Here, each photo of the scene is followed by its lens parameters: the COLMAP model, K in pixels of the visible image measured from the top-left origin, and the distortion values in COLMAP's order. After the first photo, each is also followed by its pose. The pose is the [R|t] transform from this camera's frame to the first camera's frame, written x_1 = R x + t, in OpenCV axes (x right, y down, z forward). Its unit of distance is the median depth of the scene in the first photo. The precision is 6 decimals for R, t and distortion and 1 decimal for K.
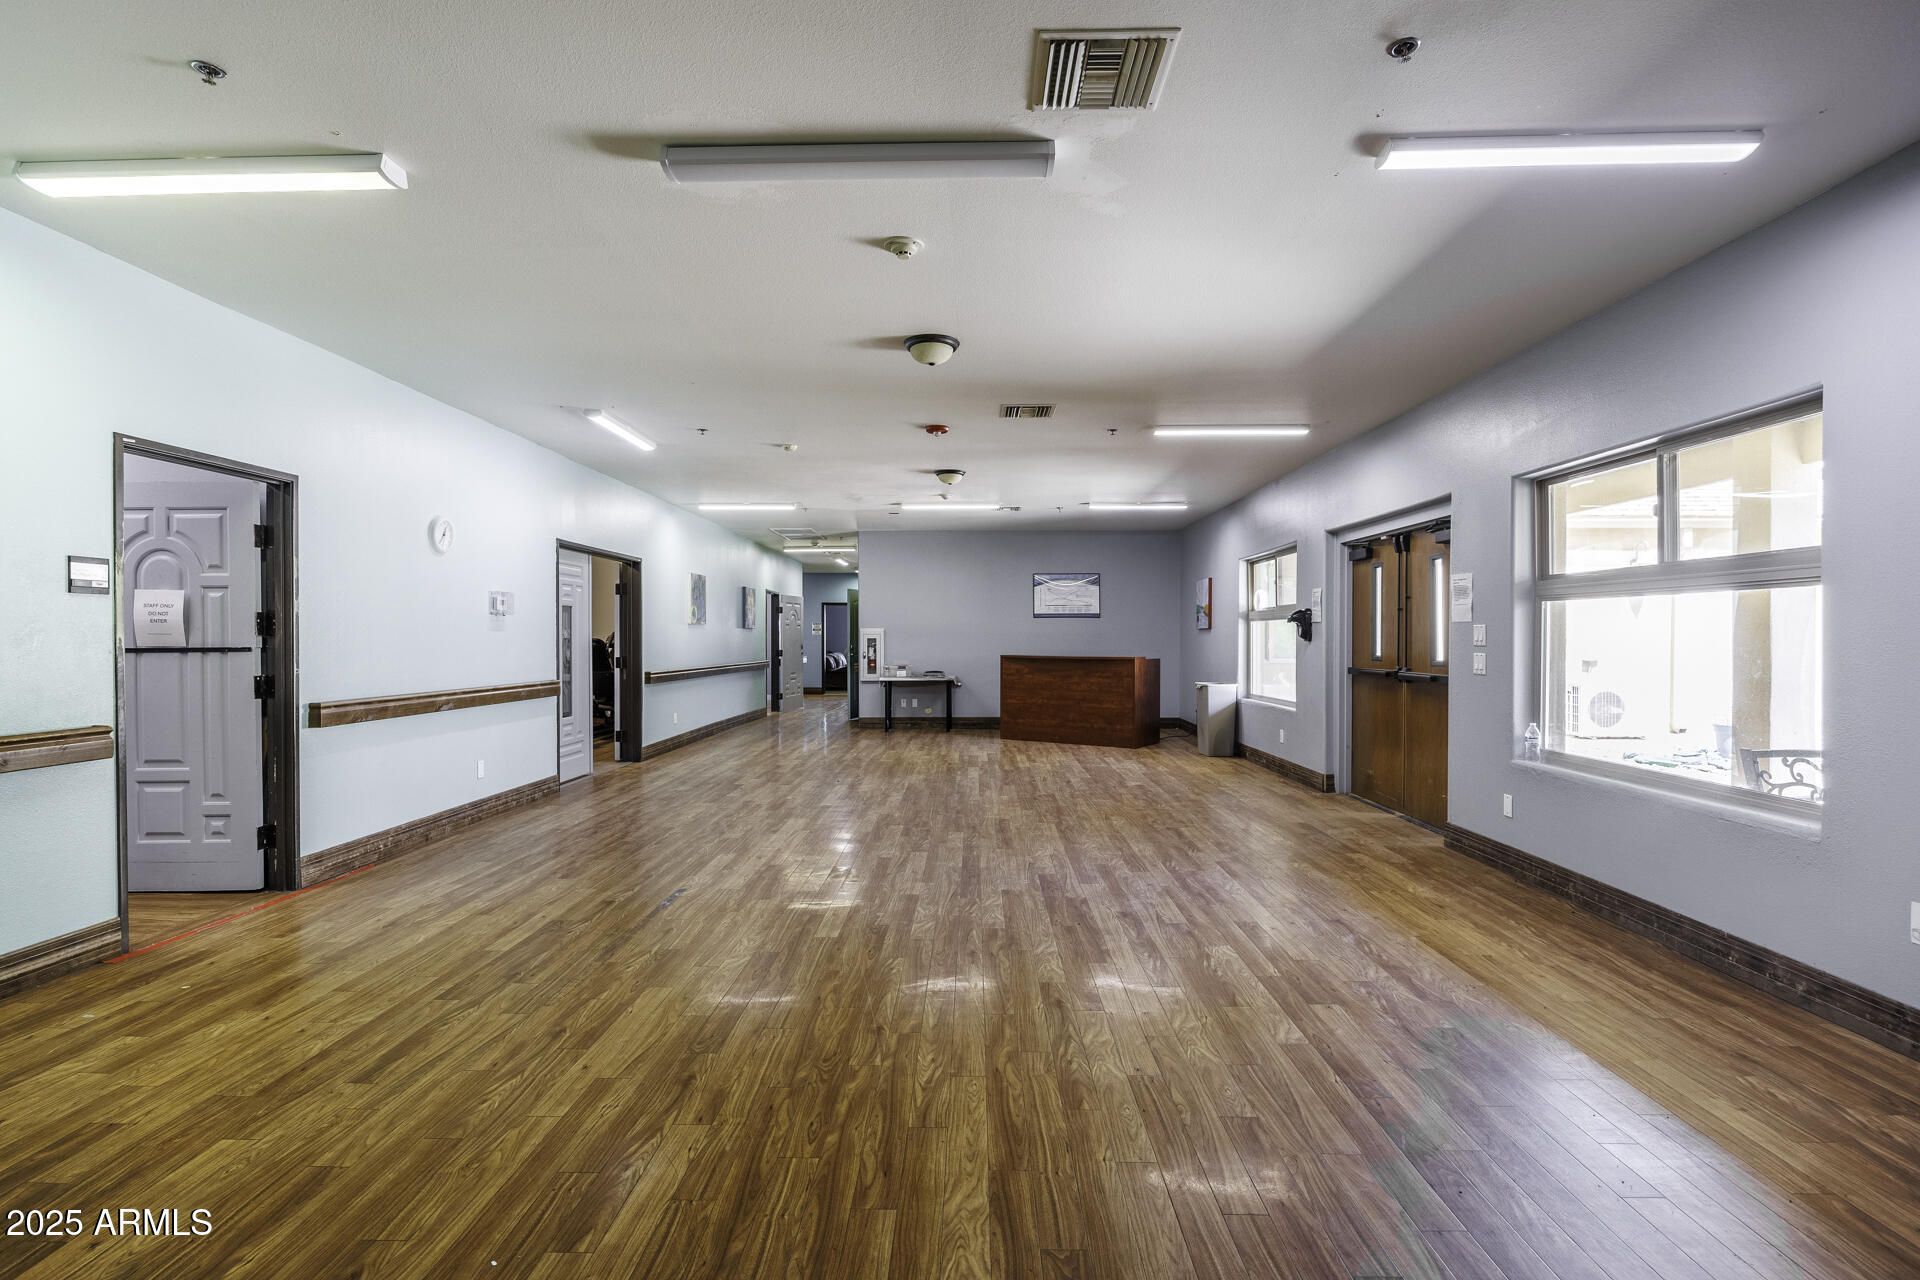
lens RADIAL K [[966.0, 0, 960.0], [0, 966.0, 640.0], [0, 0, 1]] dist [-0.009221, 0.000031]
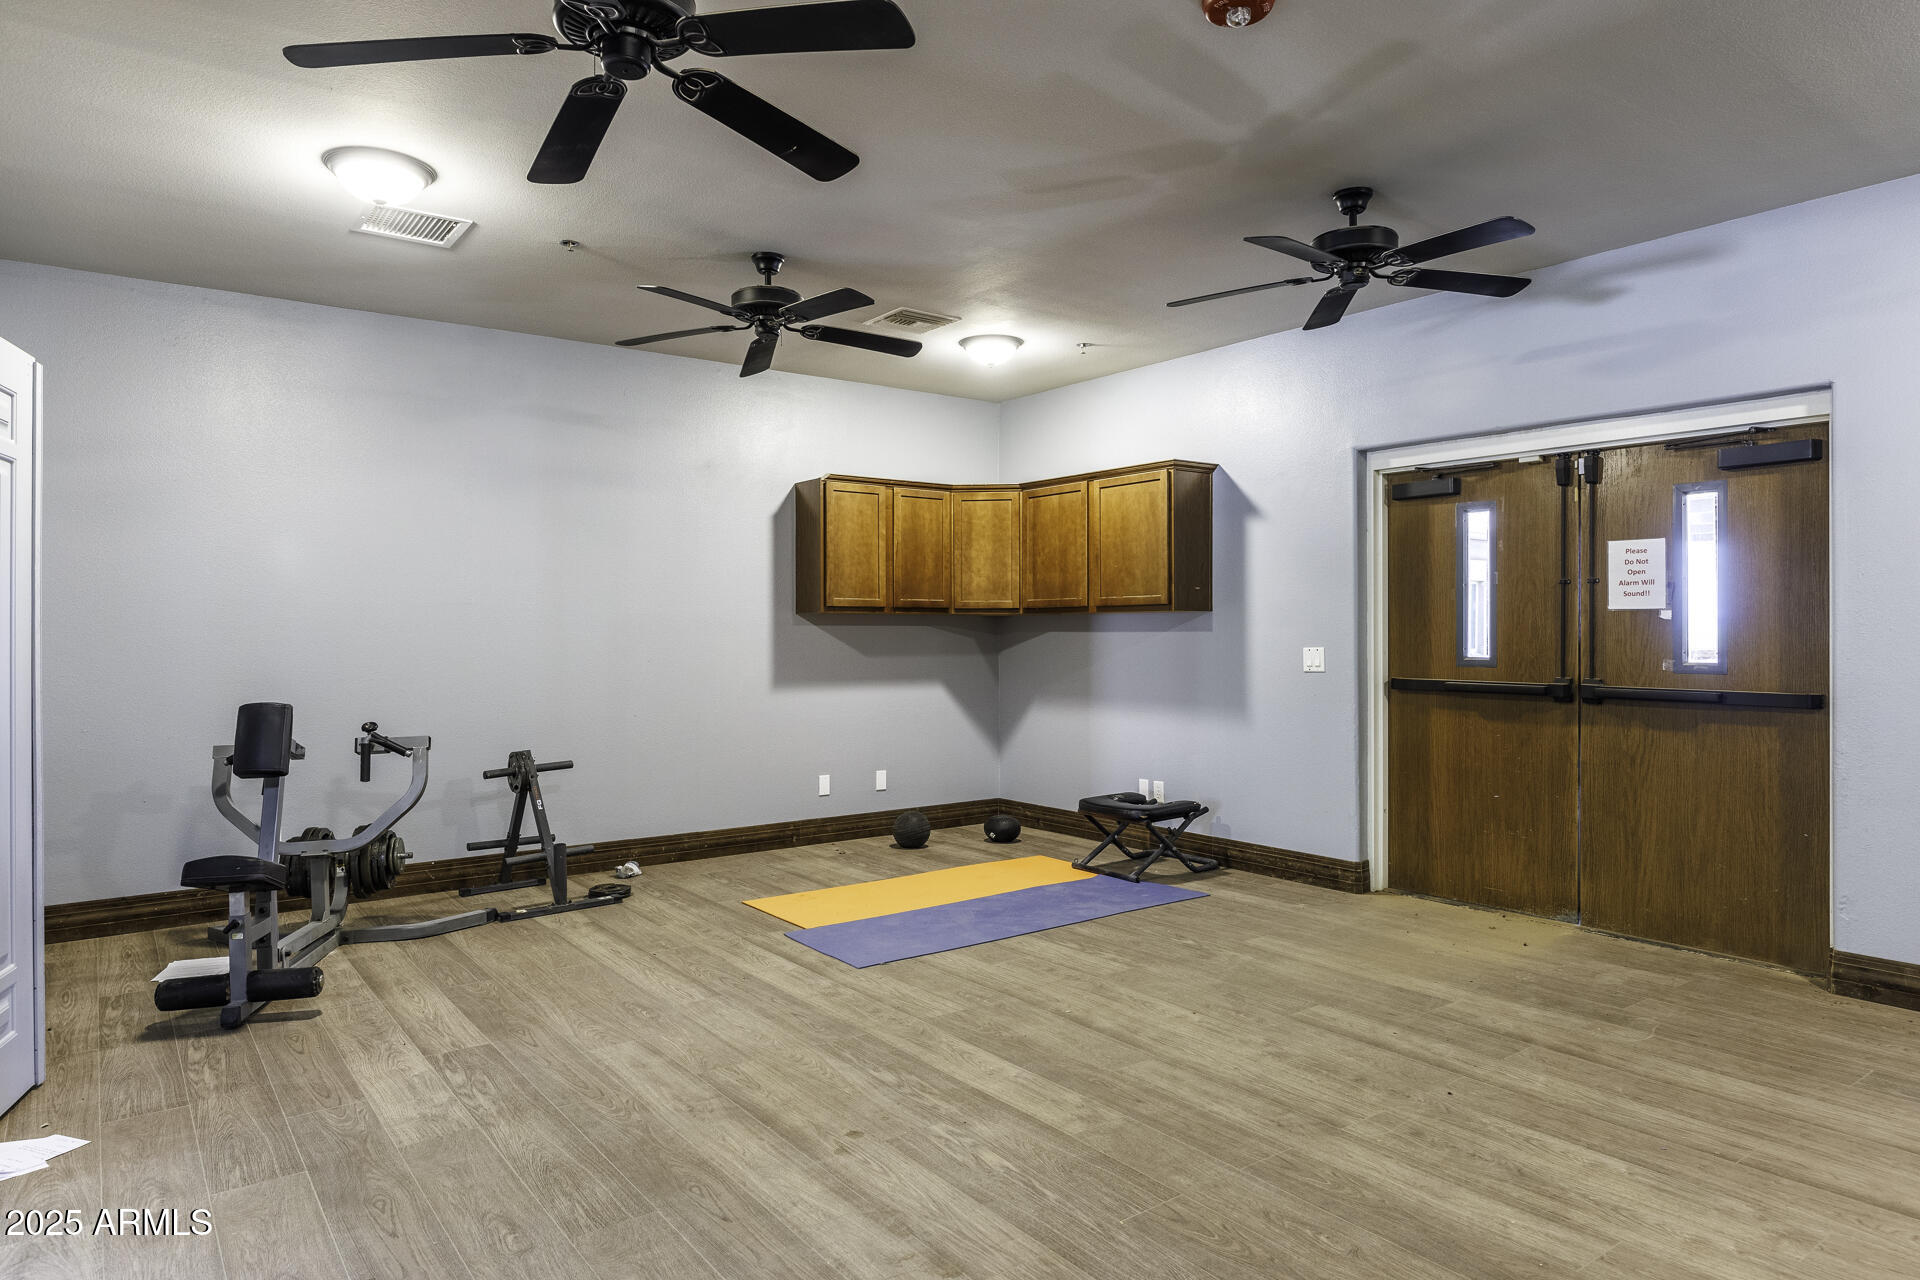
lens RADIAL K [[1160.6, 0, 960.0], [0, 1160.6, 640.0], [0, 0, 1]] dist [-0.005085, 0.001335]
pose [[0.784937, -0.003233, 0.619567, -0.188065], [0.003106, 0.999994, 0.001282, 0.001797], [-0.619567, 0.000918, 0.784943, 0.437448]]
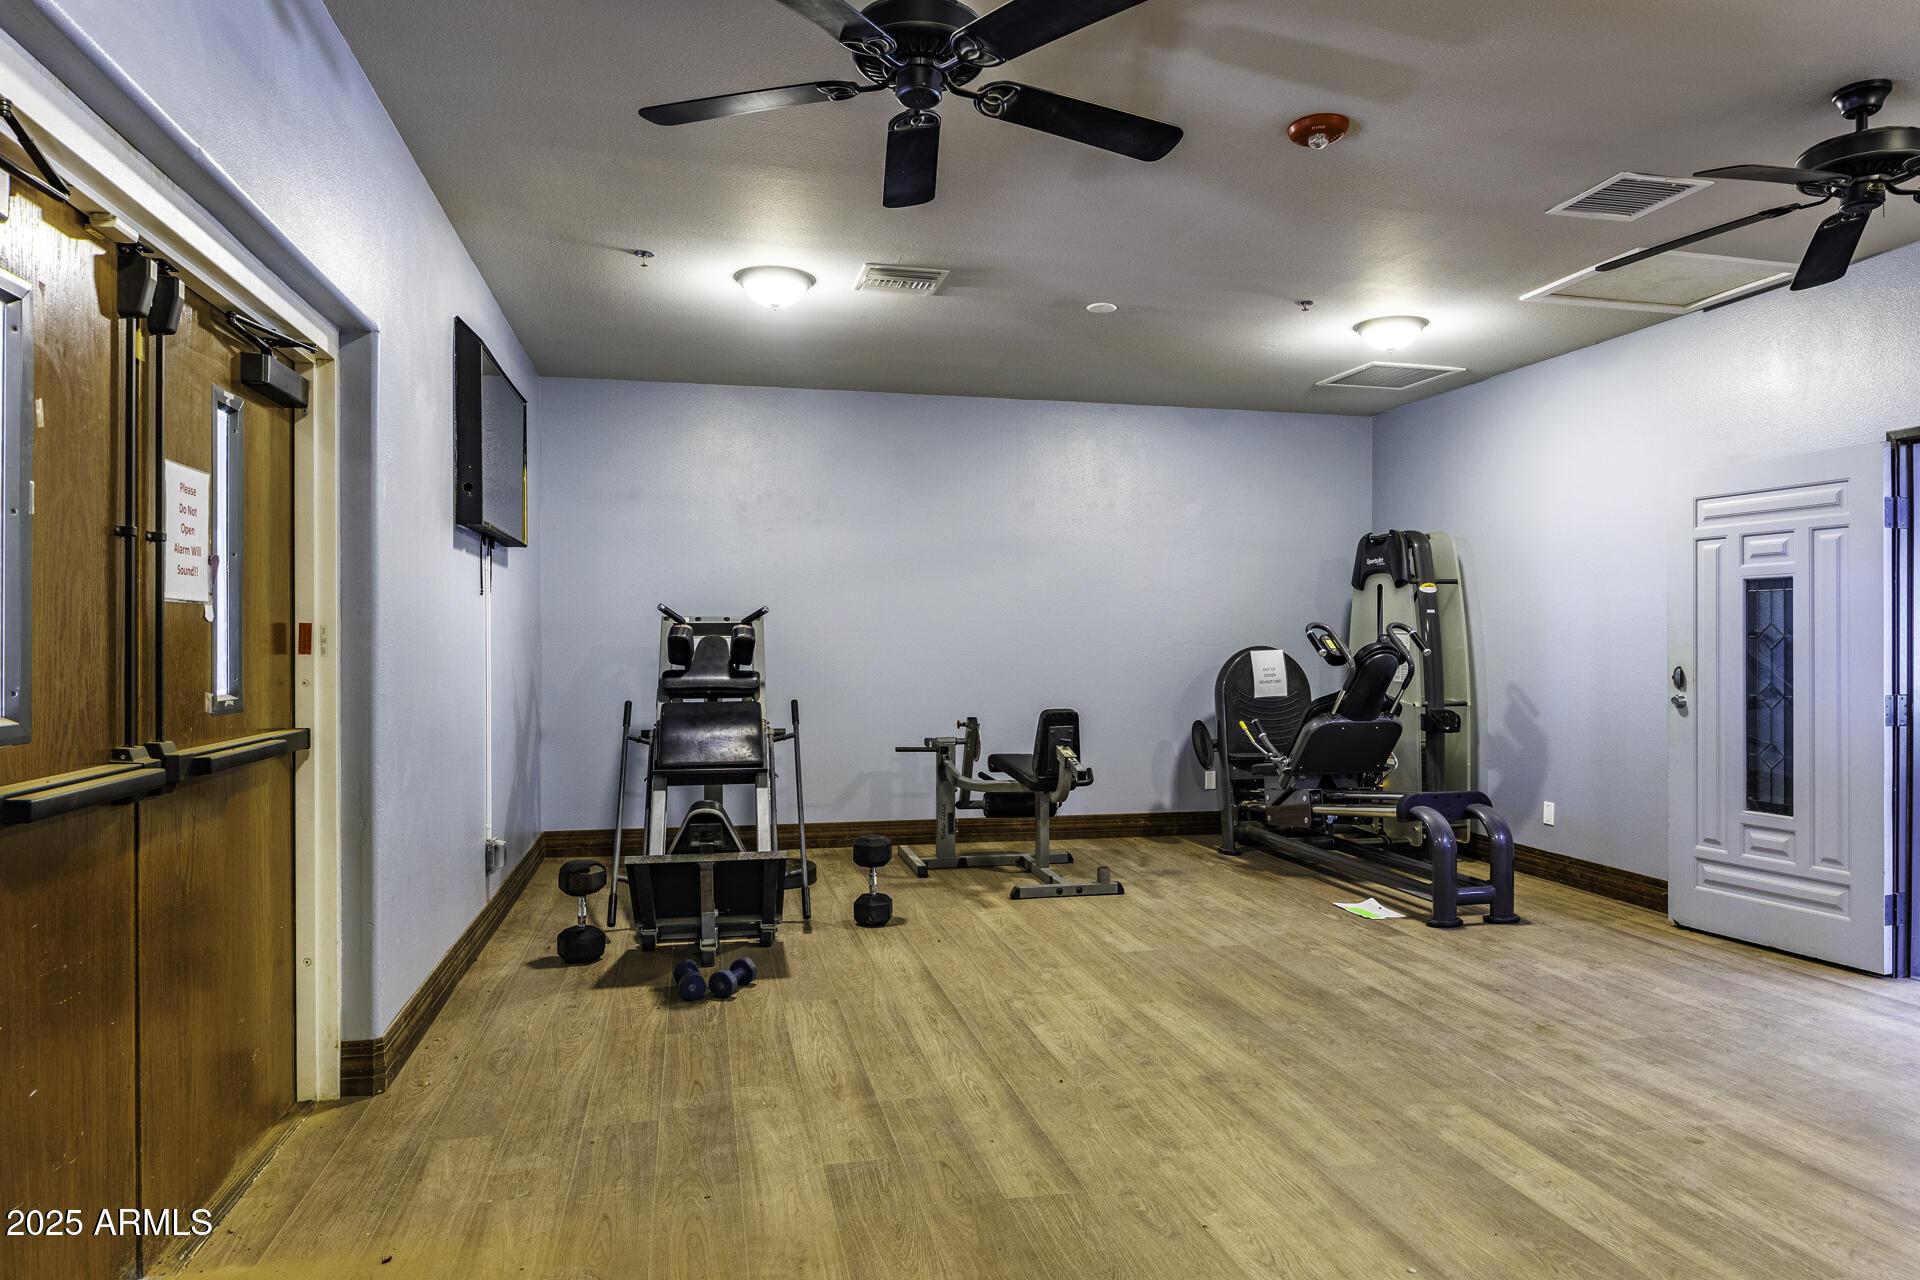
lens RADIAL K [[1160.6, 0, 960.0], [0, 1160.6, 640.0], [0, 0, 1]] dist [-0.005085, 0.001335]
pose [[-0.969393, -0.000662, -0.245511, 0.203723], [-0.002011, 0.999984, 0.005242, -0.002232], [0.245504, 0.005575, -0.969380, 0.896695]]
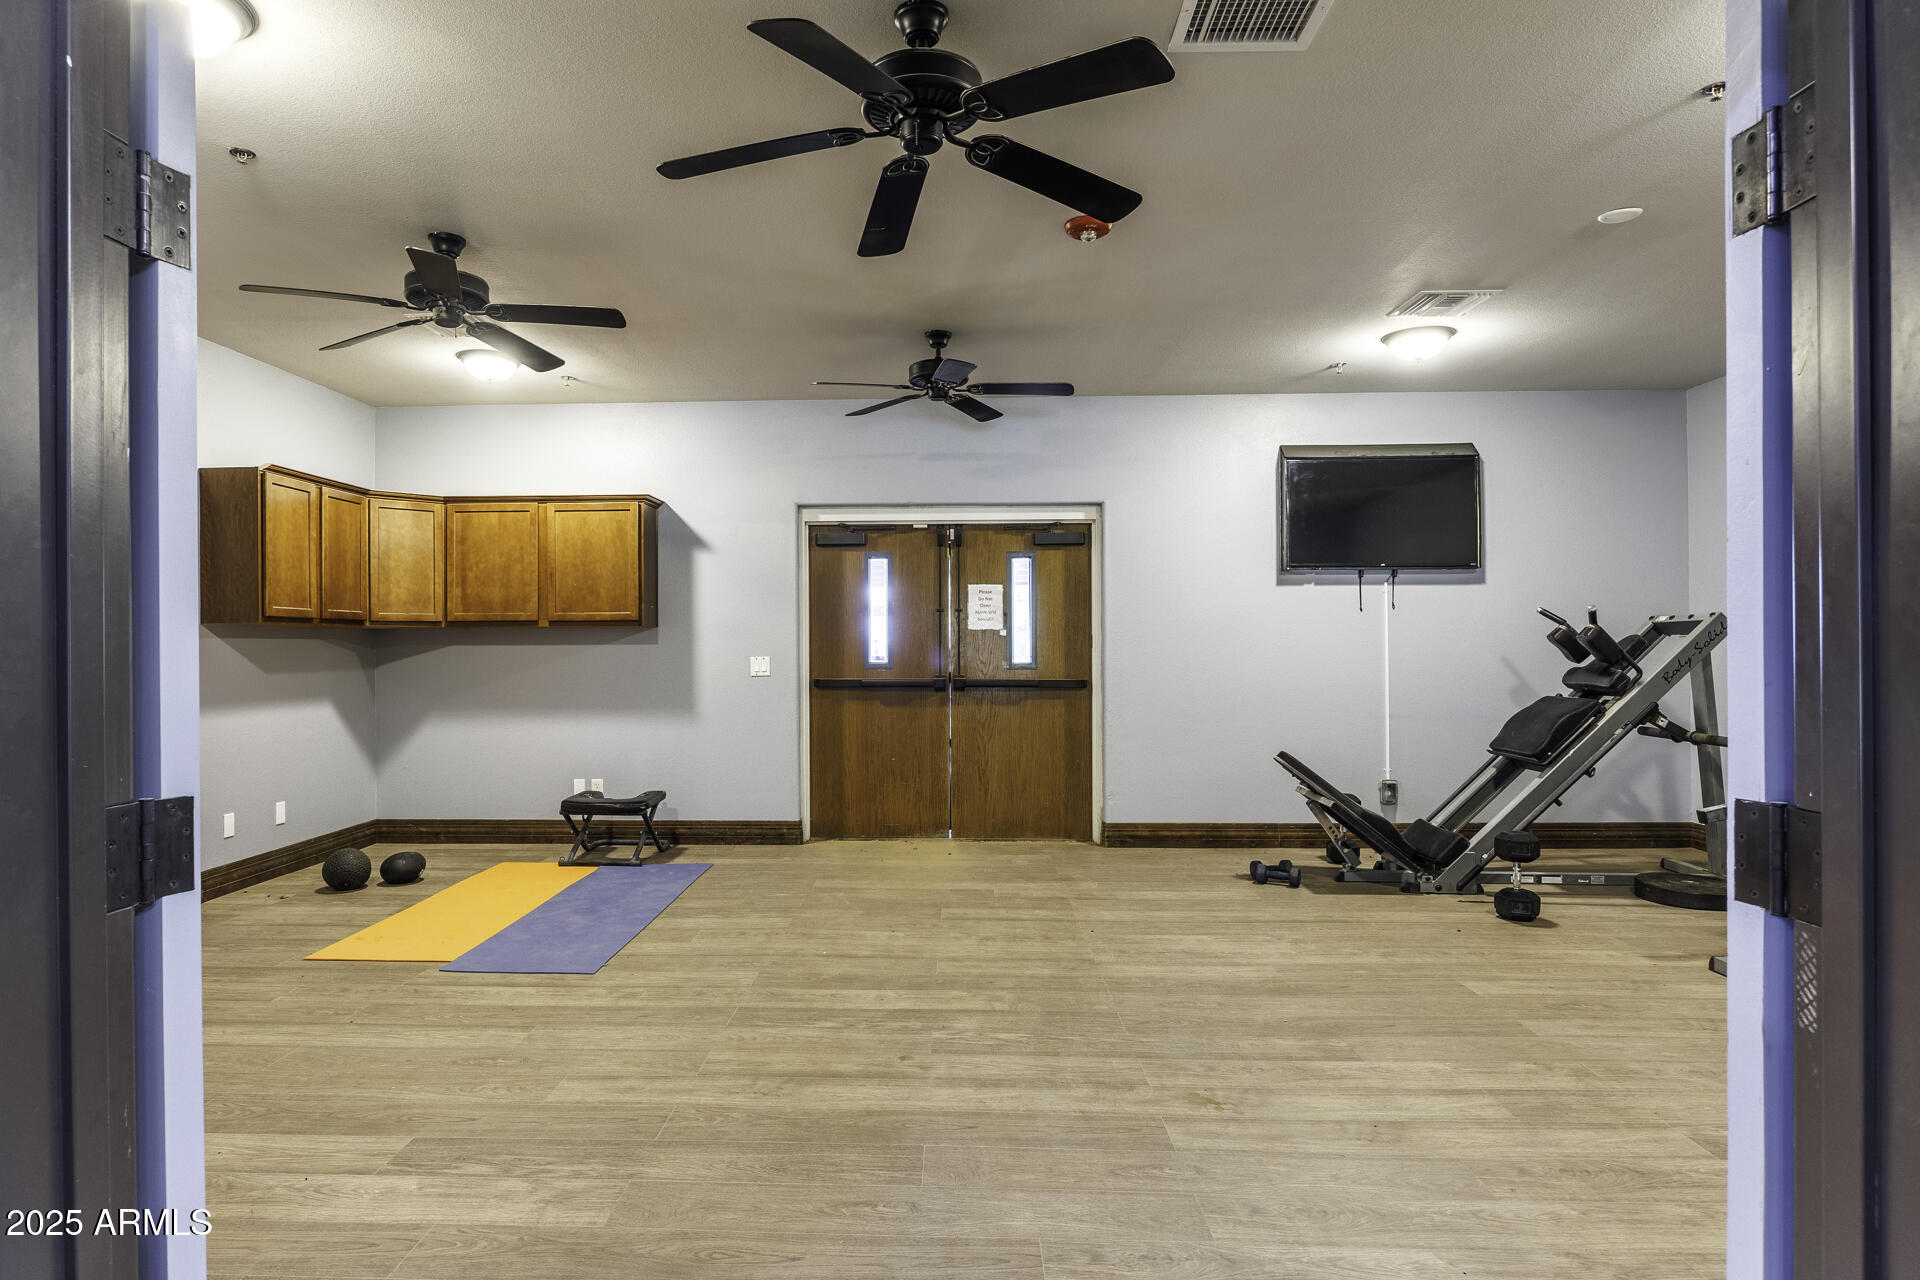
lens RADIAL K [[1038.4, 0, 907.3], [0, 1038.4, 648.9], [0, 0, 1]] dist [-0.003063, -0.000004]
pose [[0.021837, -0.001928, 0.999760, -0.335158], [0.009469, 0.999954, 0.001721, 0.001659], [-0.999717, 0.009429, 0.021854, 0.661753]]
